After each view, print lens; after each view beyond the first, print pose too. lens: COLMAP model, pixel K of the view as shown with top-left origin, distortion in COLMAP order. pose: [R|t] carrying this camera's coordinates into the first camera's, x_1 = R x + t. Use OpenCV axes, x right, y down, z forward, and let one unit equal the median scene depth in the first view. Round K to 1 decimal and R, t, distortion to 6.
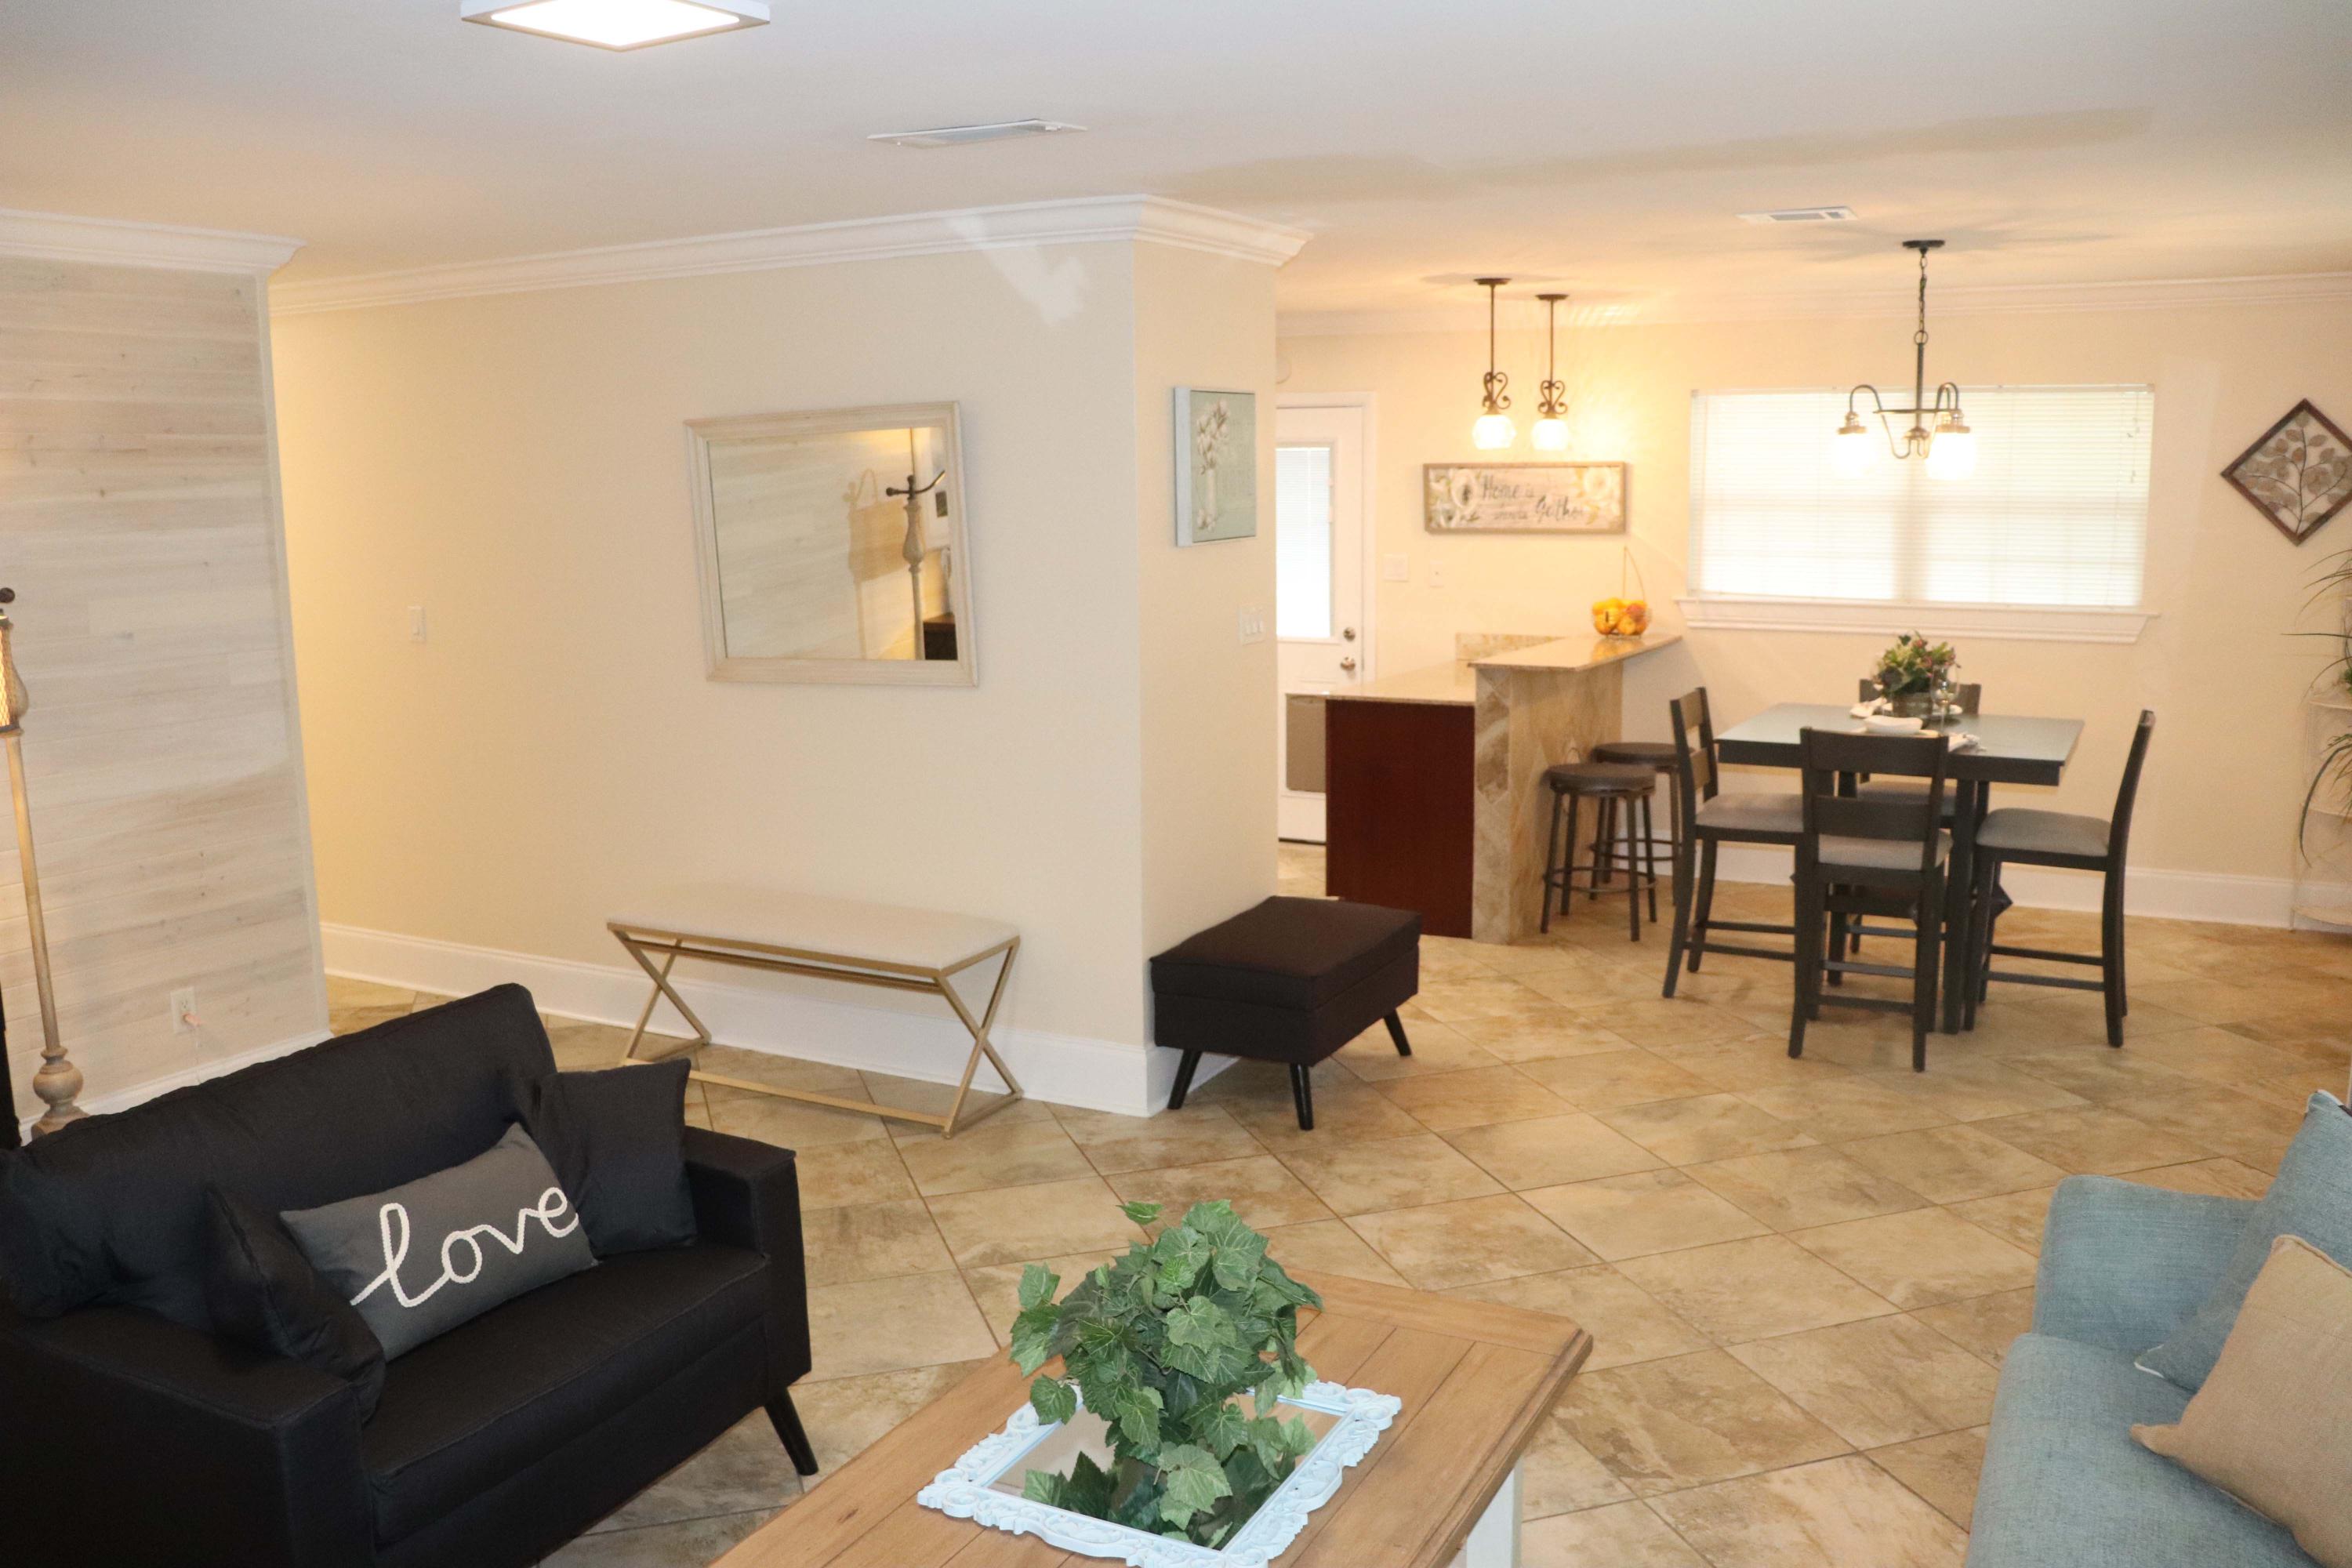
lens RADIAL K [[1934.4, 0, 1134.9], [0, 1934.4, 784.2], [0, 0, 1]] dist [-0.109688, 0.005011]
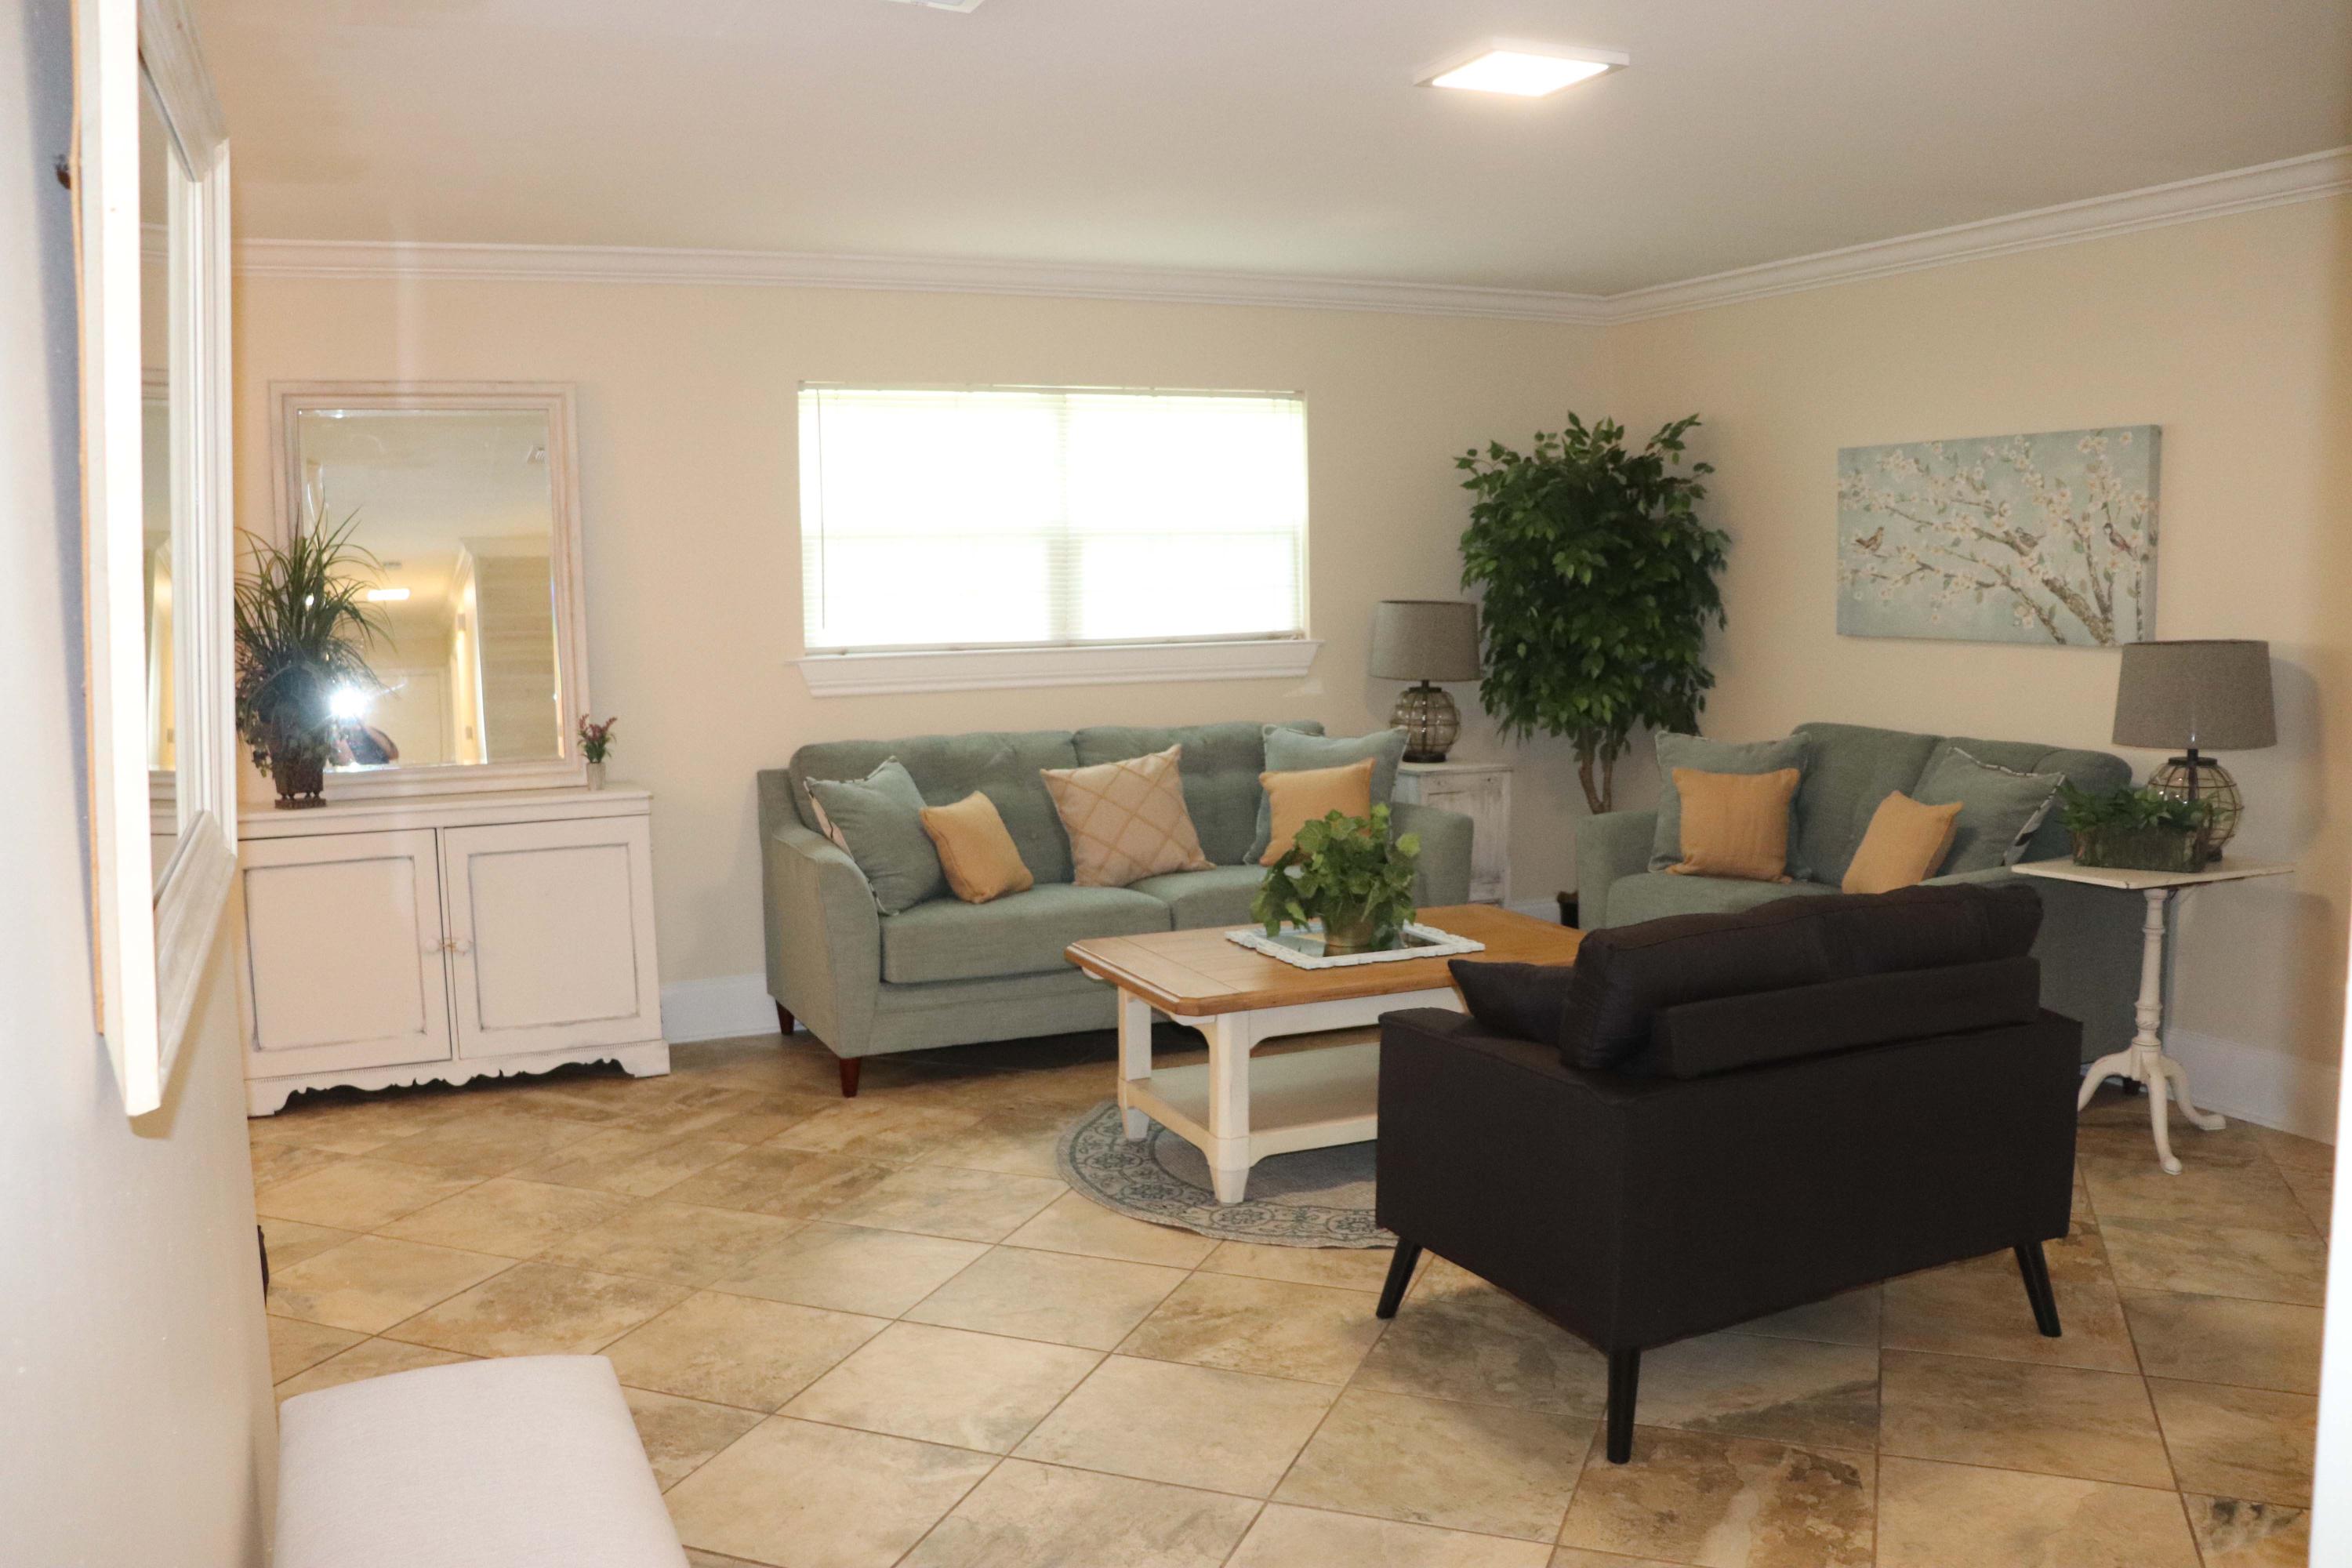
lens RADIAL K [[1934.4, 0, 1134.9], [0, 1934.4, 784.2], [0, 0, 1]] dist [-0.109688, 0.005011]
pose [[-0.781627, -0.044798, 0.622135, -0.589586], [0.129469, 0.964042, 0.232077, -0.168599], [-0.610162, 0.261945, -0.747722, 1.474932]]
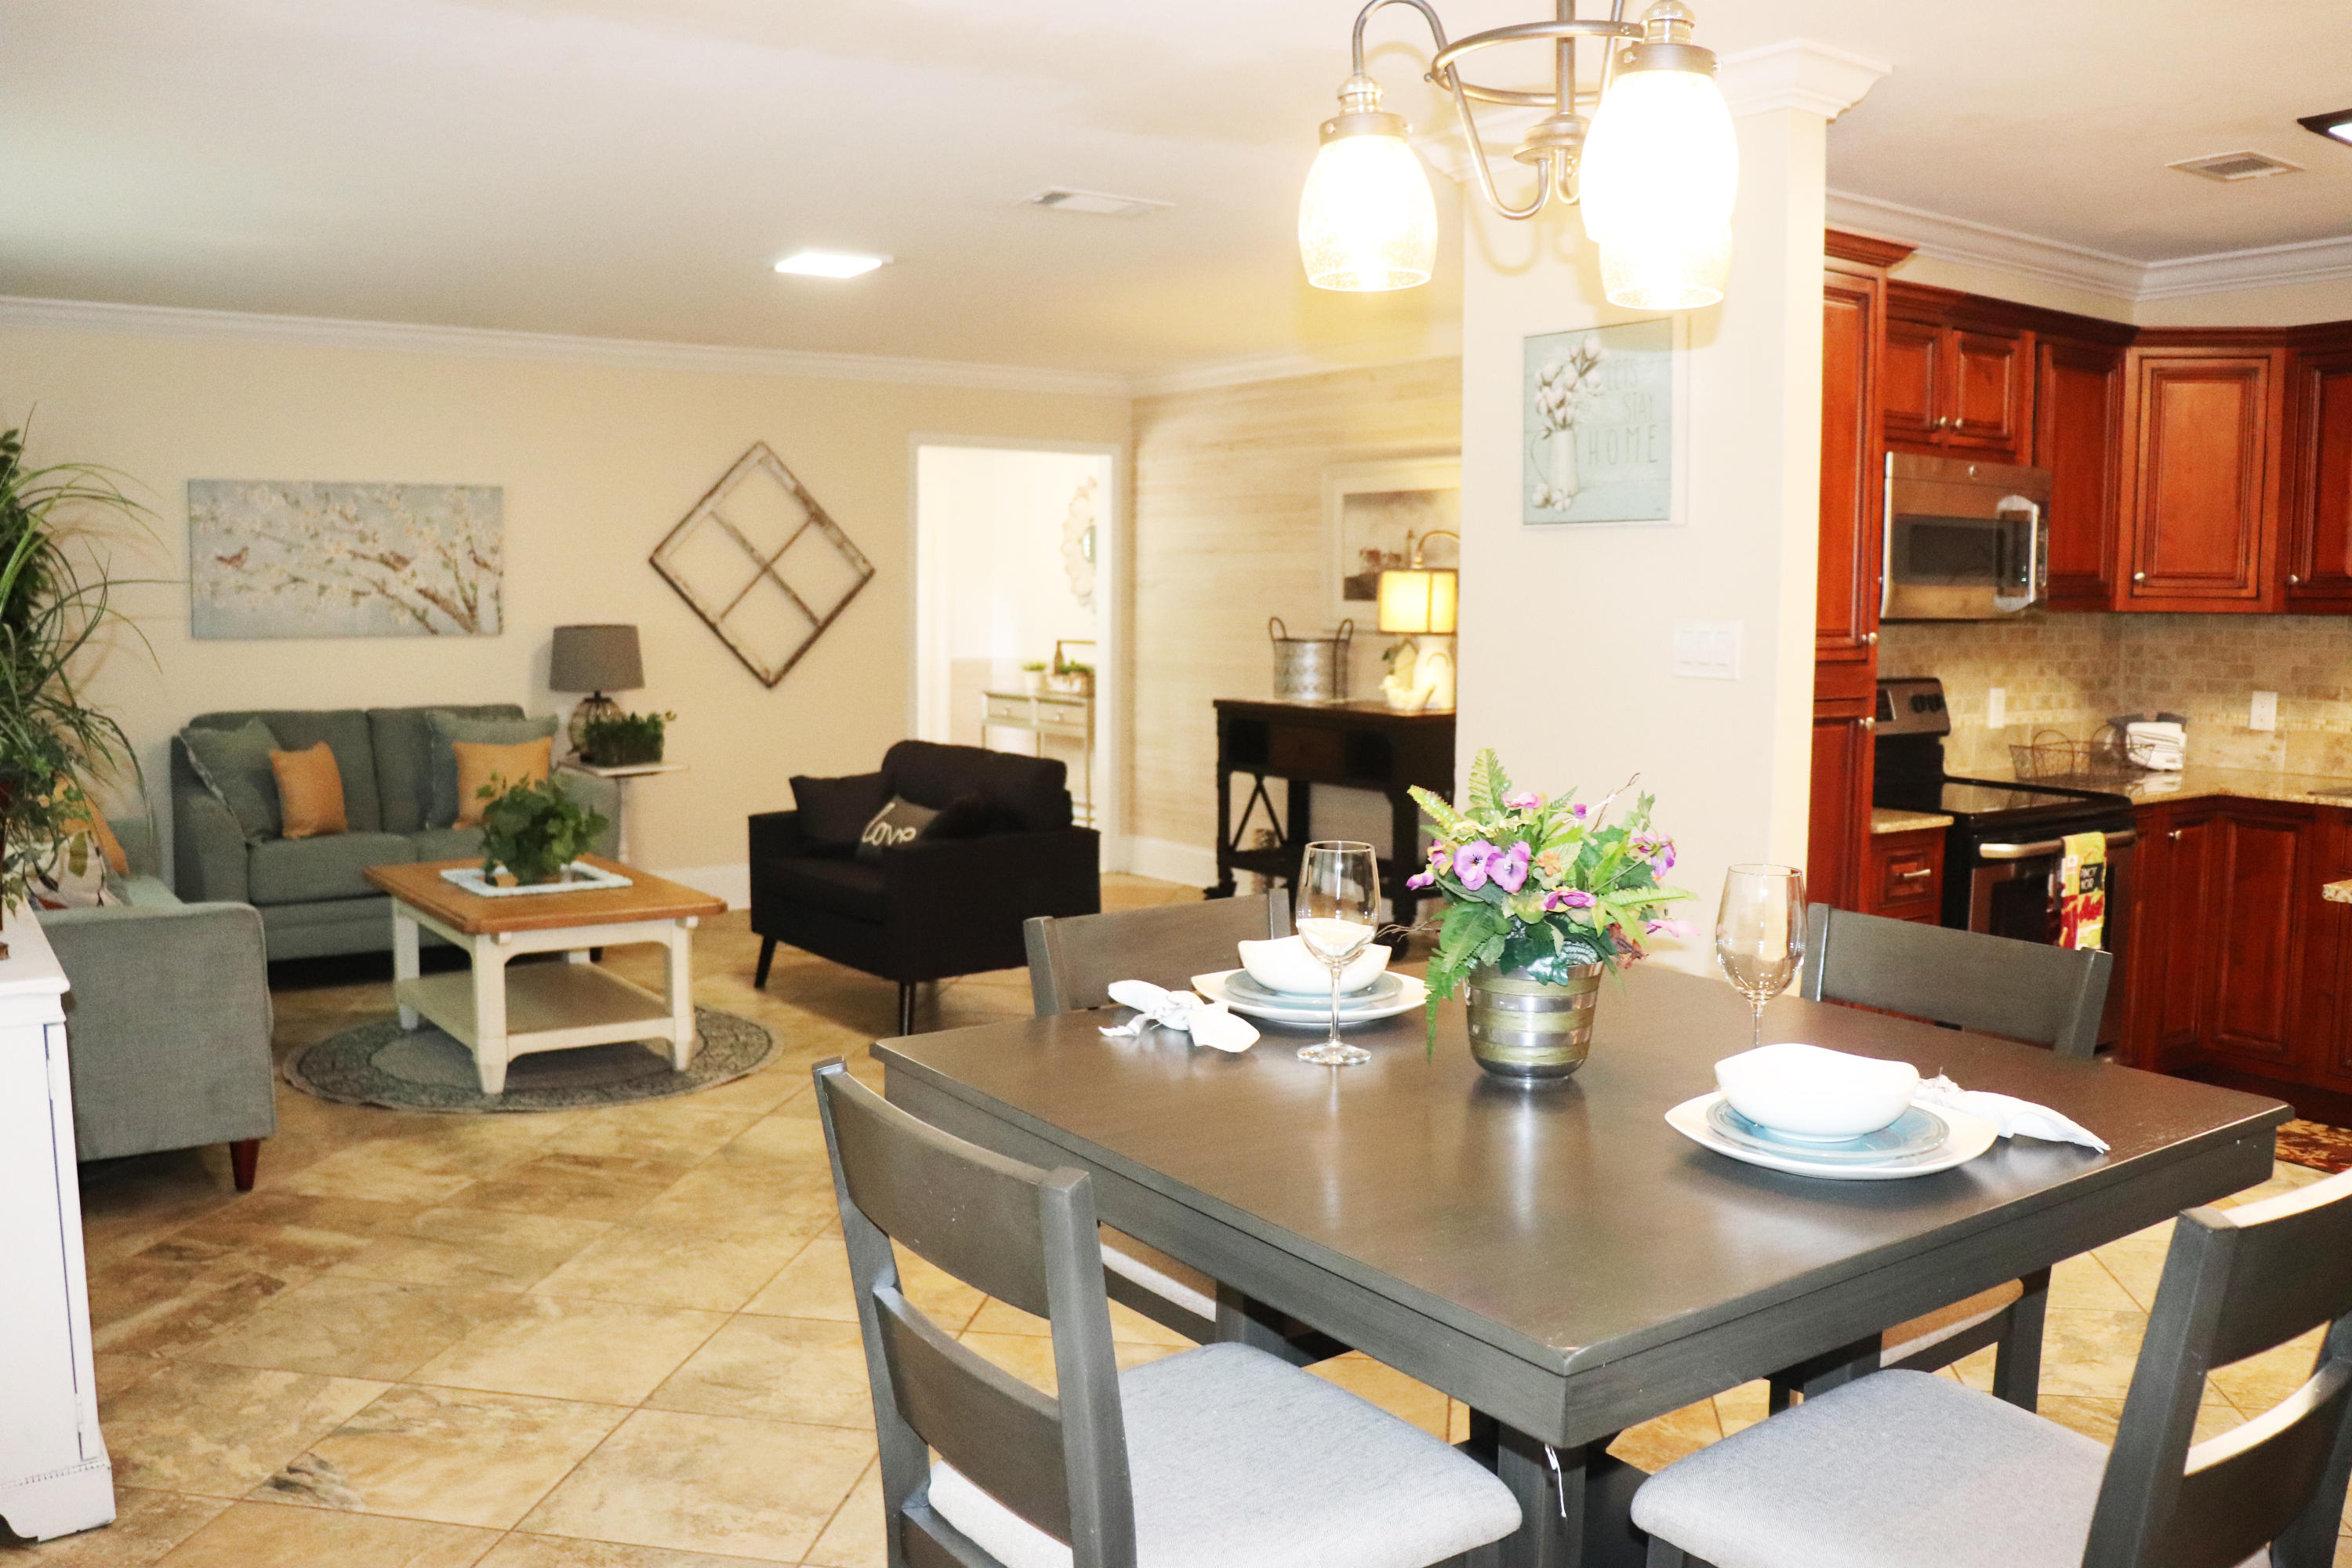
lens RADIAL K [[1934.4, 0, 1134.9], [0, 1934.4, 784.2], [0, 0, 1]] dist [-0.109688, 0.005011]
pose [[-0.451301, 0.096653, -0.887122, 1.017976], [-0.149294, 0.971928, 0.181843, -0.175782], [0.879794, 0.214508, -0.424203, 1.511743]]
